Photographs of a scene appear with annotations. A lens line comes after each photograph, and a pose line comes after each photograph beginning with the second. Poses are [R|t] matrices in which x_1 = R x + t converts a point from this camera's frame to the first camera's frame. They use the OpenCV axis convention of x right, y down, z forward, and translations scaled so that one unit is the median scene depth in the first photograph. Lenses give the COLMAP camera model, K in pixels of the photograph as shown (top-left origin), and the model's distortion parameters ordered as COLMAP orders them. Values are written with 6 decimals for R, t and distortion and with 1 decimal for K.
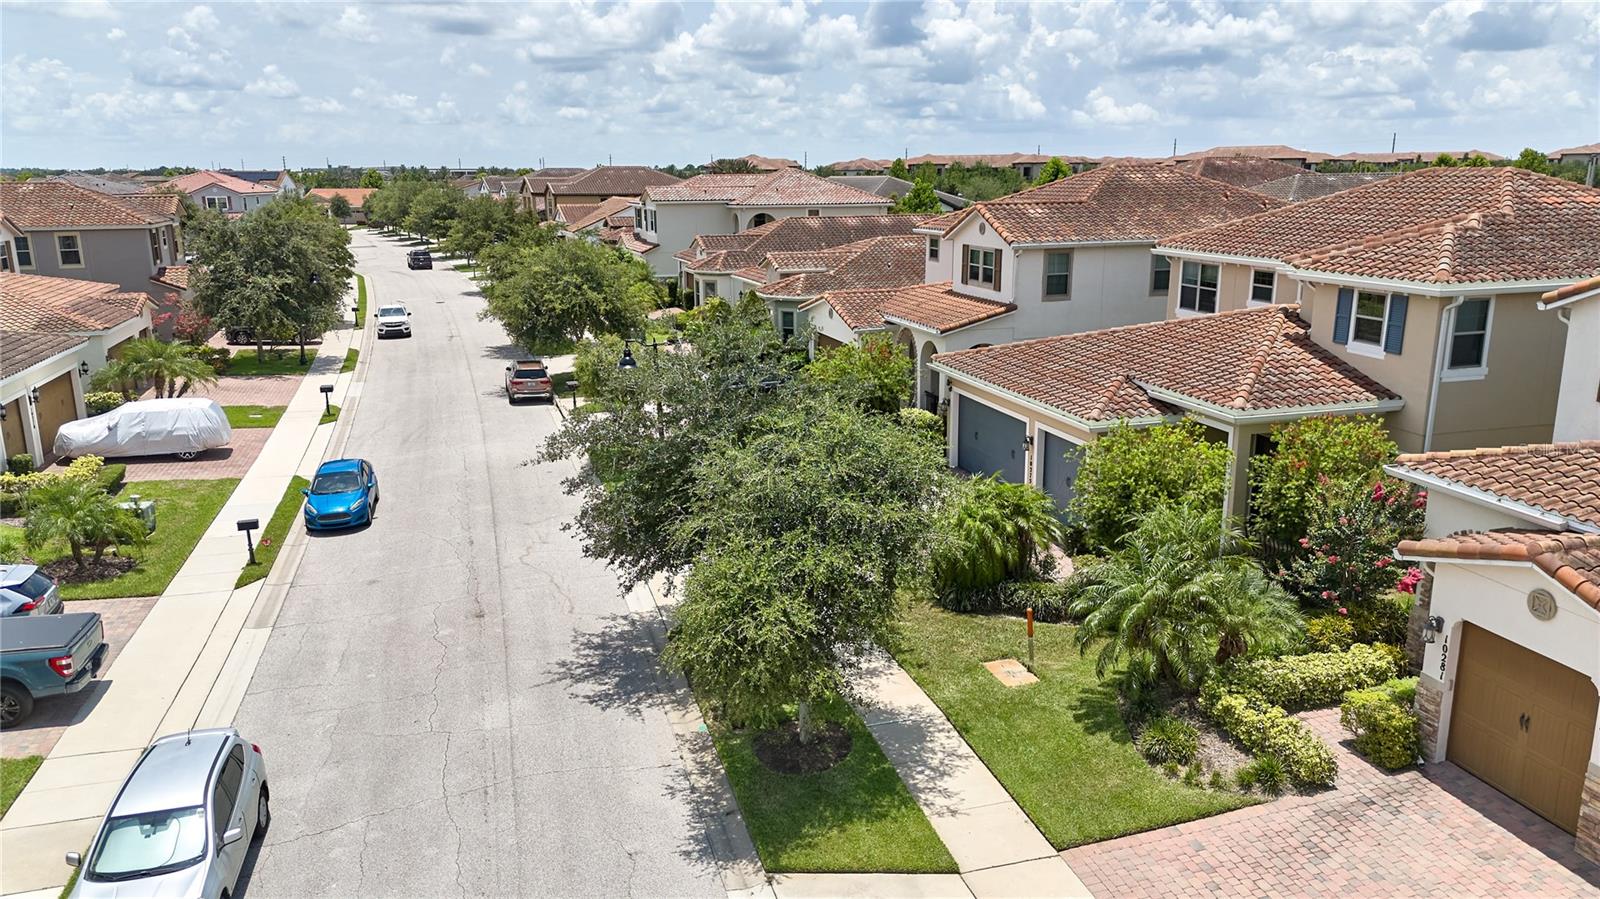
lens RADIAL K [[1126.7, 0, 794.2], [0, 1126.7, 450.5], [0, 0, 1]] dist [0.062470, -0.050459]
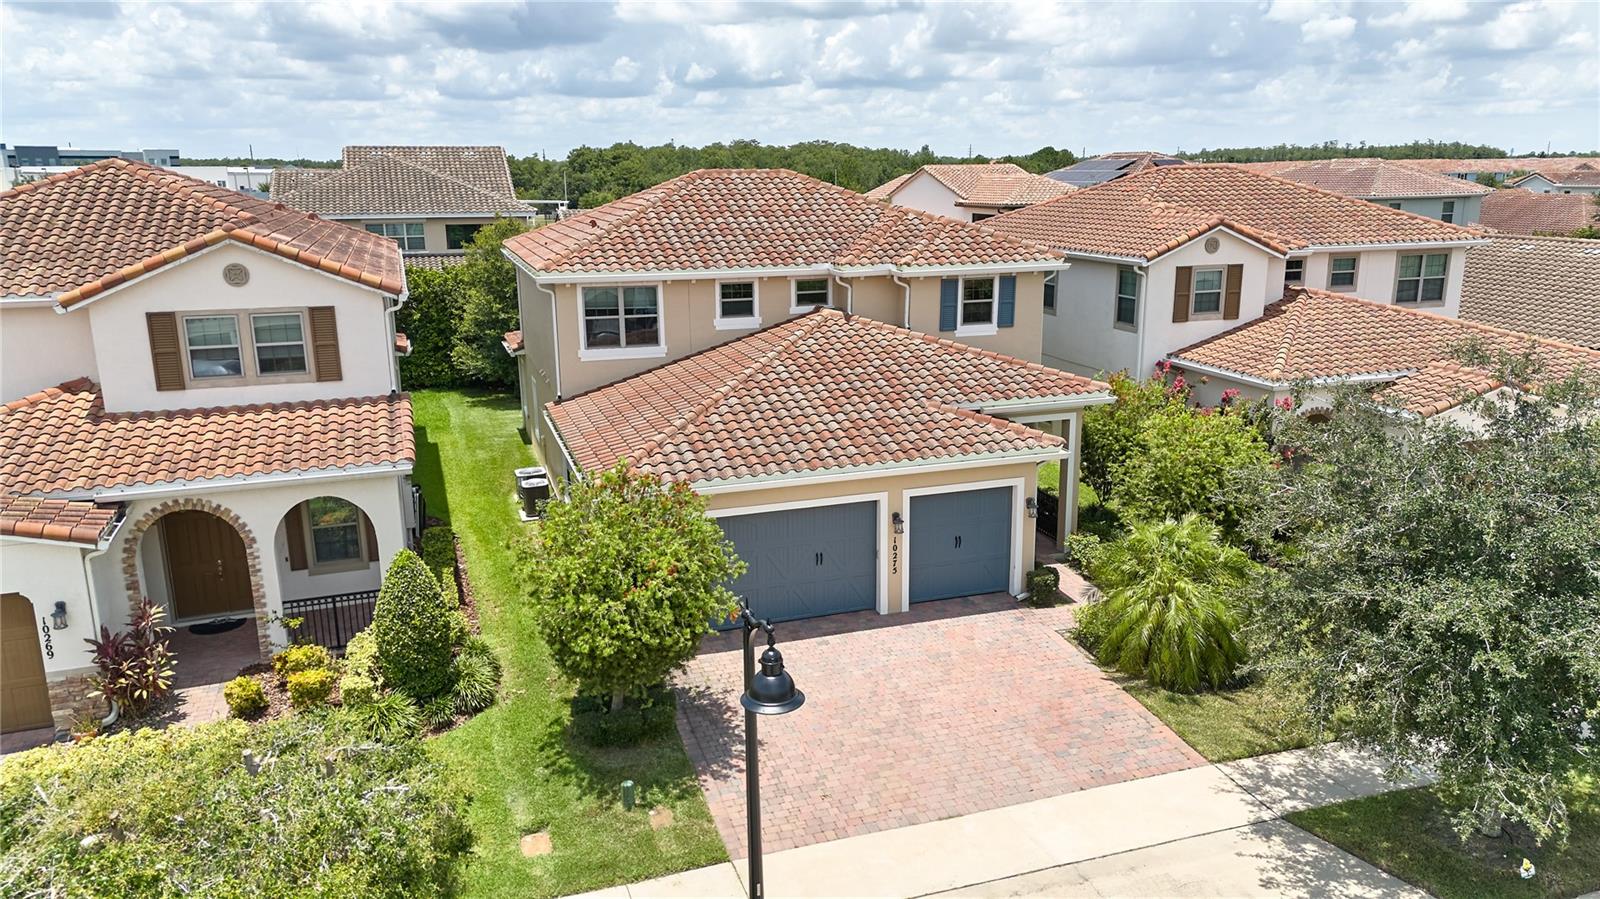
lens RADIAL K [[1131.2, 0, 794.6], [0, 1131.2, 450.2], [0, 0, 1]] dist [0.068841, -0.058226]
pose [[-0.048321, -0.228654, 0.972308, -0.476060], [0.248108, 0.940188, 0.233430, -0.226954], [-0.967527, 0.252517, 0.011300, 0.965315]]
